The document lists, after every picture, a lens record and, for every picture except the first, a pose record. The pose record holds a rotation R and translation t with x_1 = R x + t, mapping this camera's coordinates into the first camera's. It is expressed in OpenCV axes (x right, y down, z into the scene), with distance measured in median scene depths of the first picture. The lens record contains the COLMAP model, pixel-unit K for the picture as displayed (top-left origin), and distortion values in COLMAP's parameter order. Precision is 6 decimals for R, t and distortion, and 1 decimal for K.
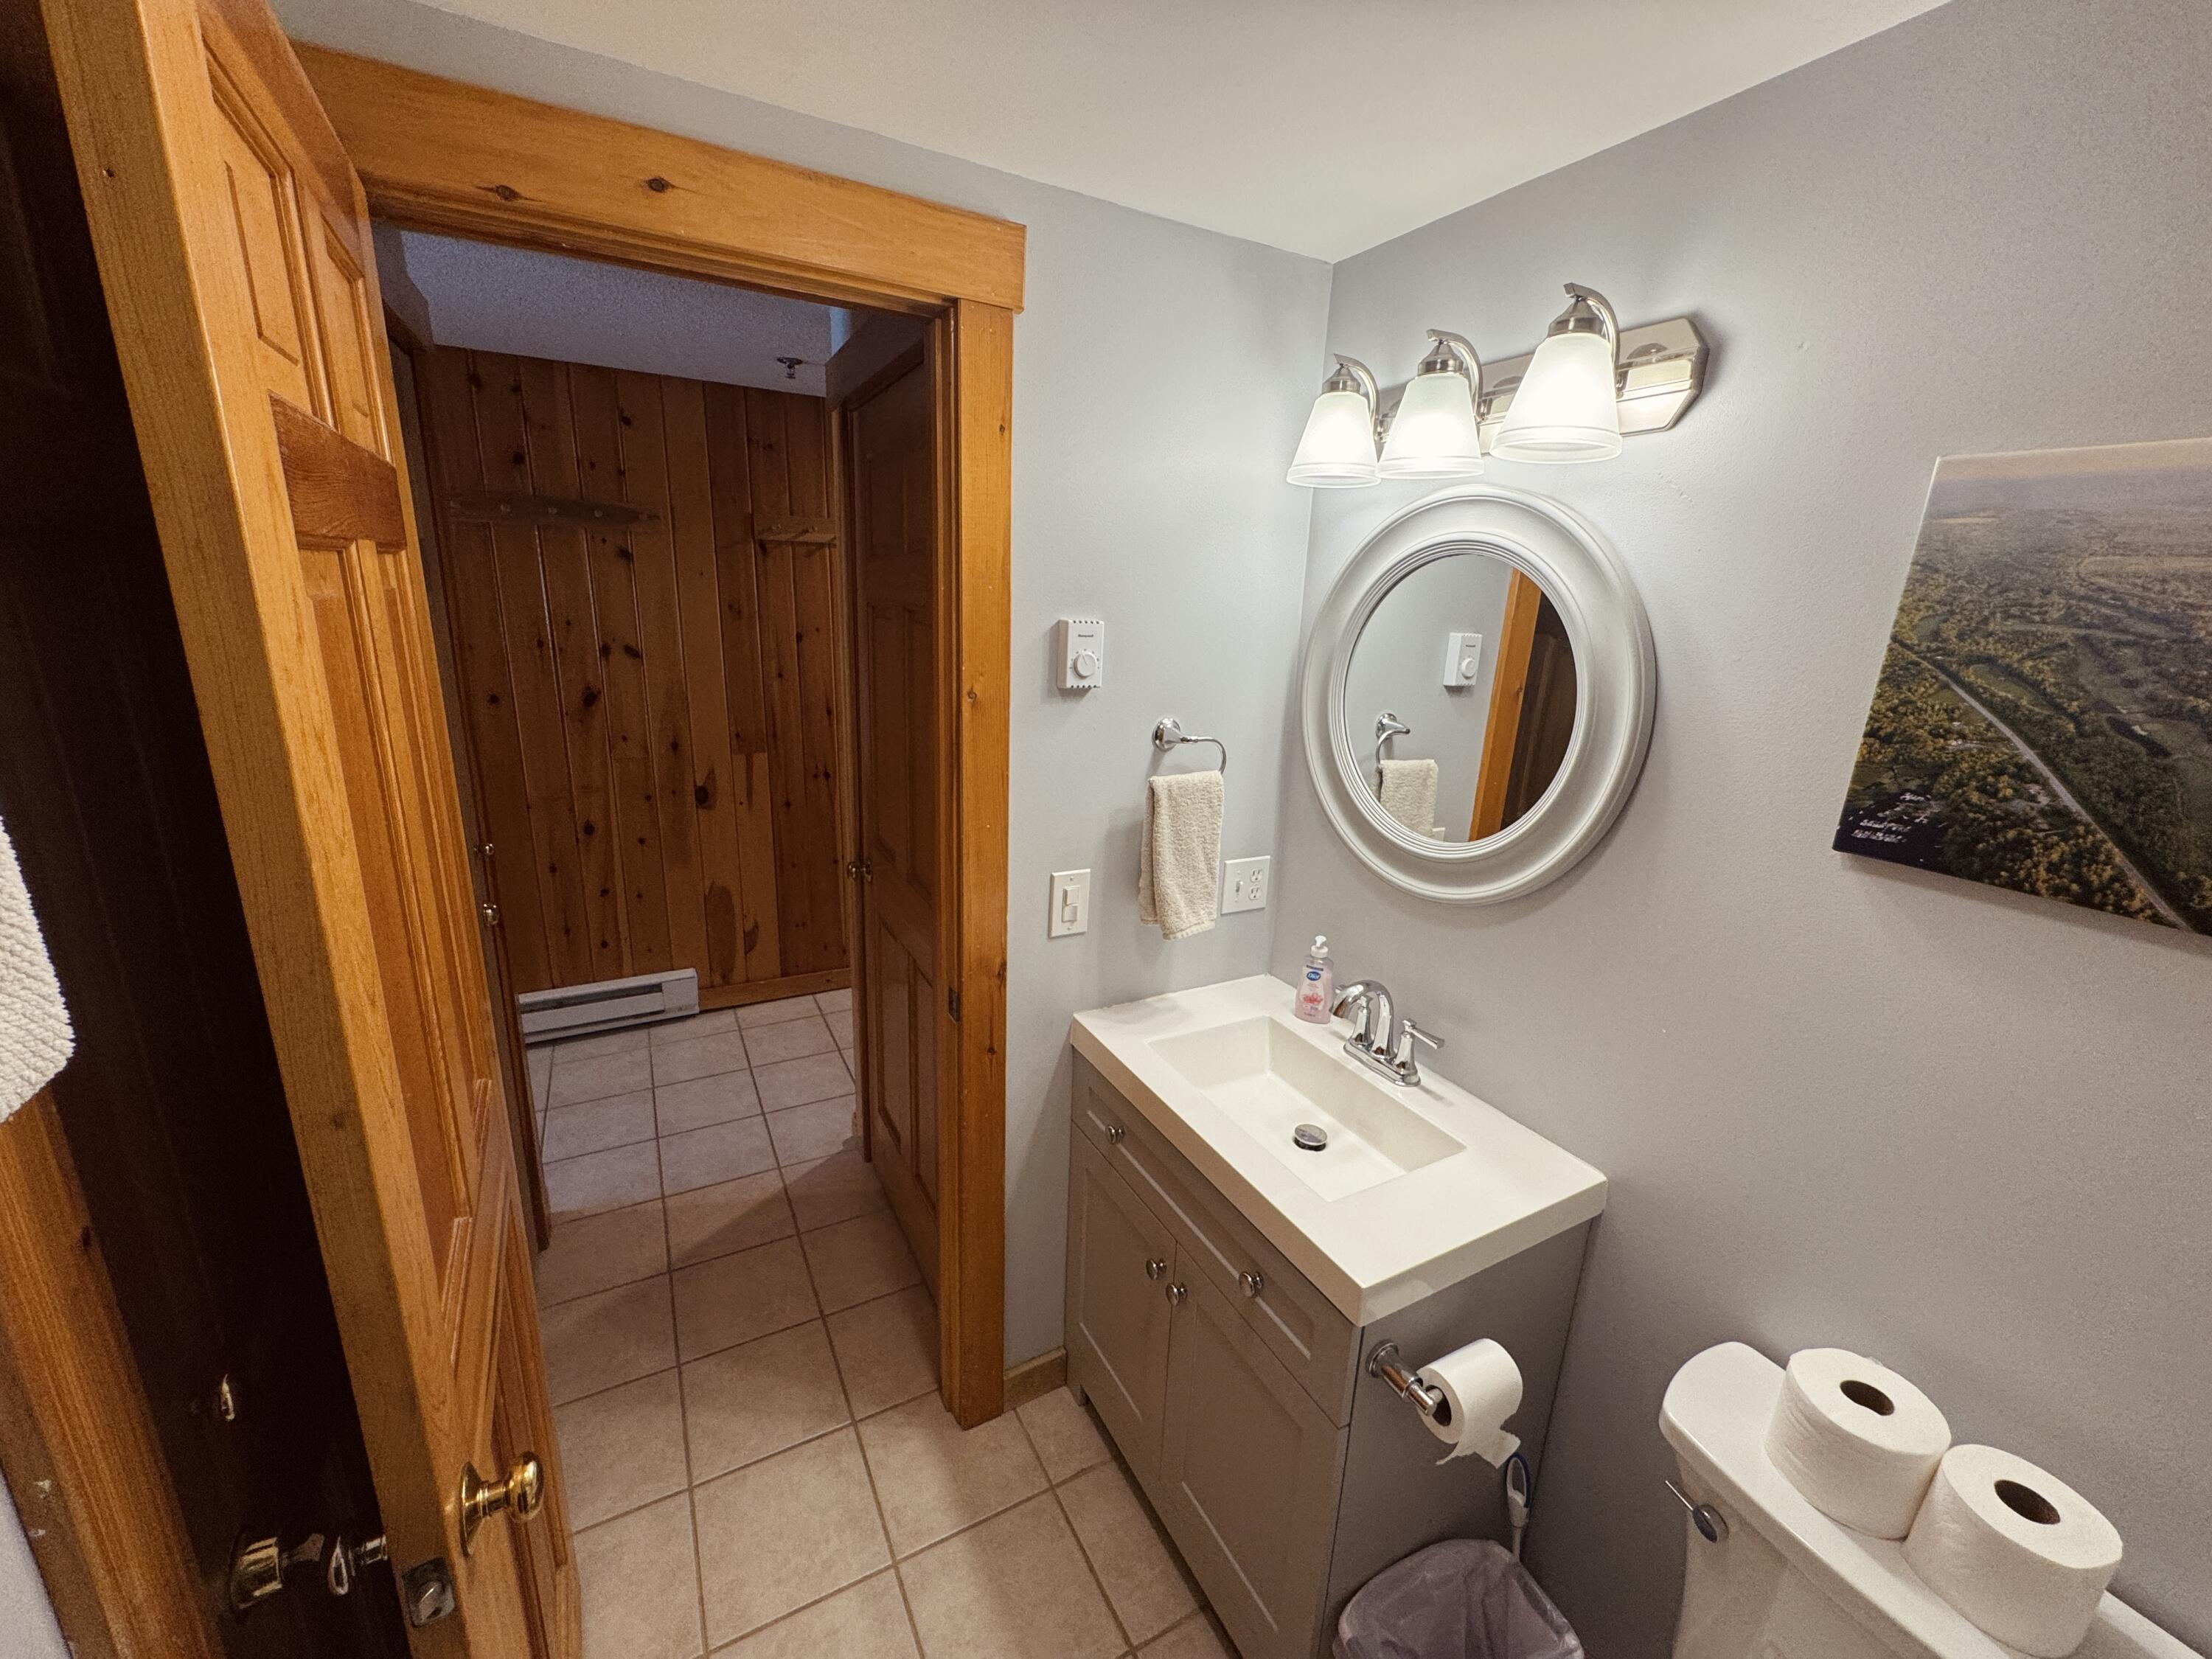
lens RADIAL K [[879.2, 0, 1106.0], [0, 879.2, 829.5], [0, 0, 1]] dist [-0.002214, 0.000003]
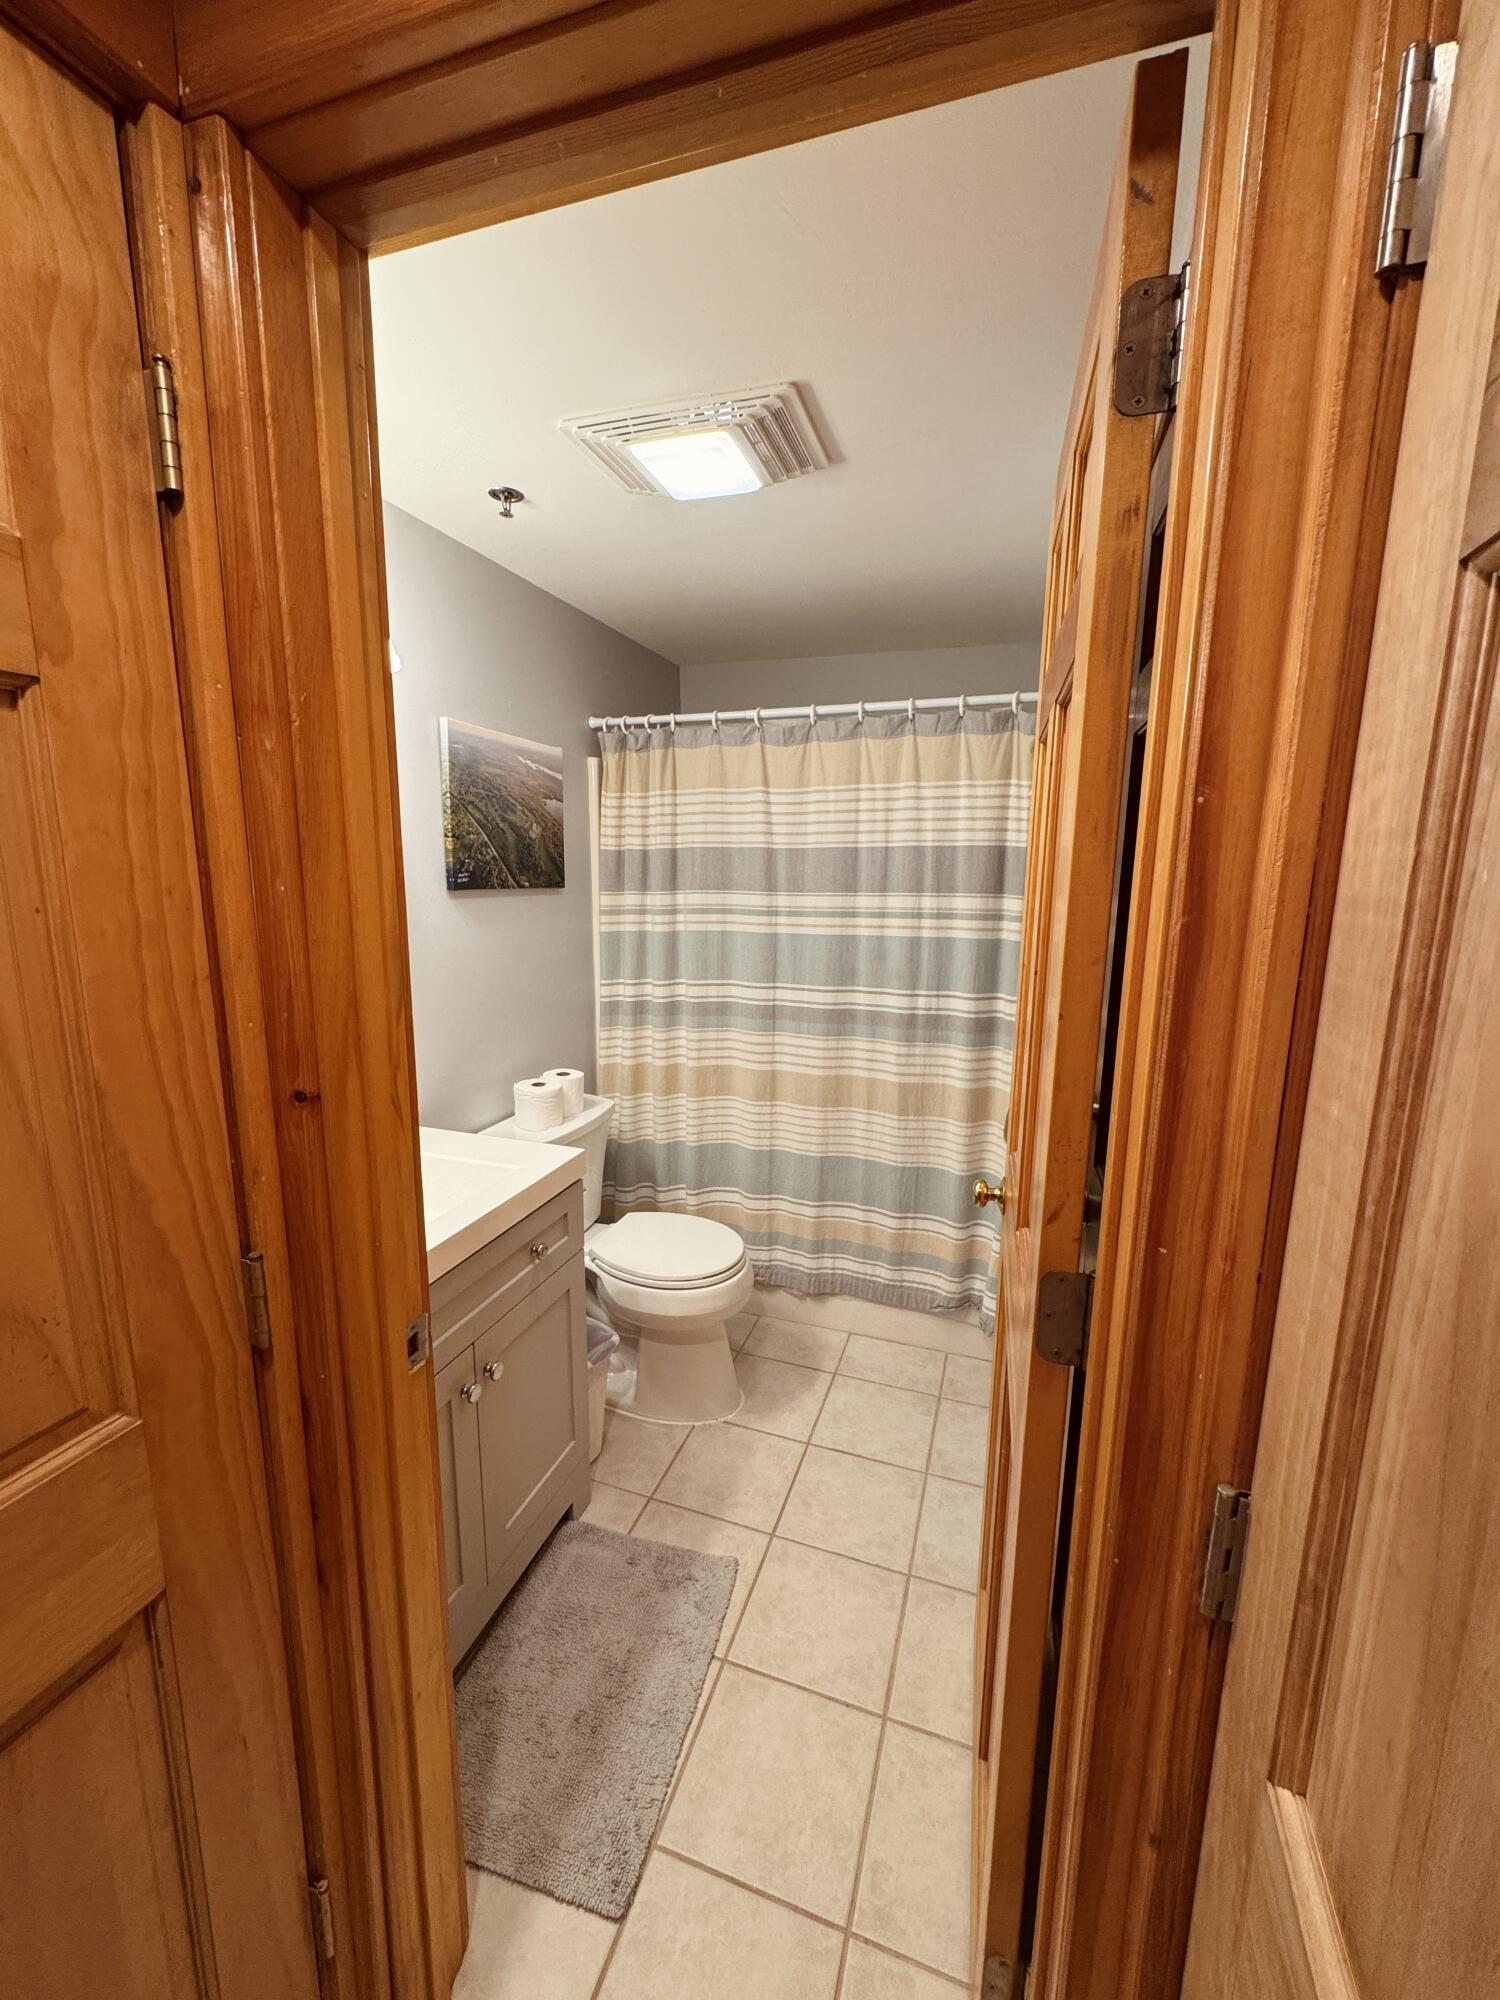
lens RADIAL K [[794.9, 0, 750.0], [0, 794.9, 1000.0], [0, 0, 1]] dist [-0.002214, 0.000003]
pose [[-0.675527, -0.175242, 0.716208, -1.344366], [0.148693, 0.919013, 0.365111, -0.400301], [-0.722187, 0.353137, -0.594760, 2.047191]]
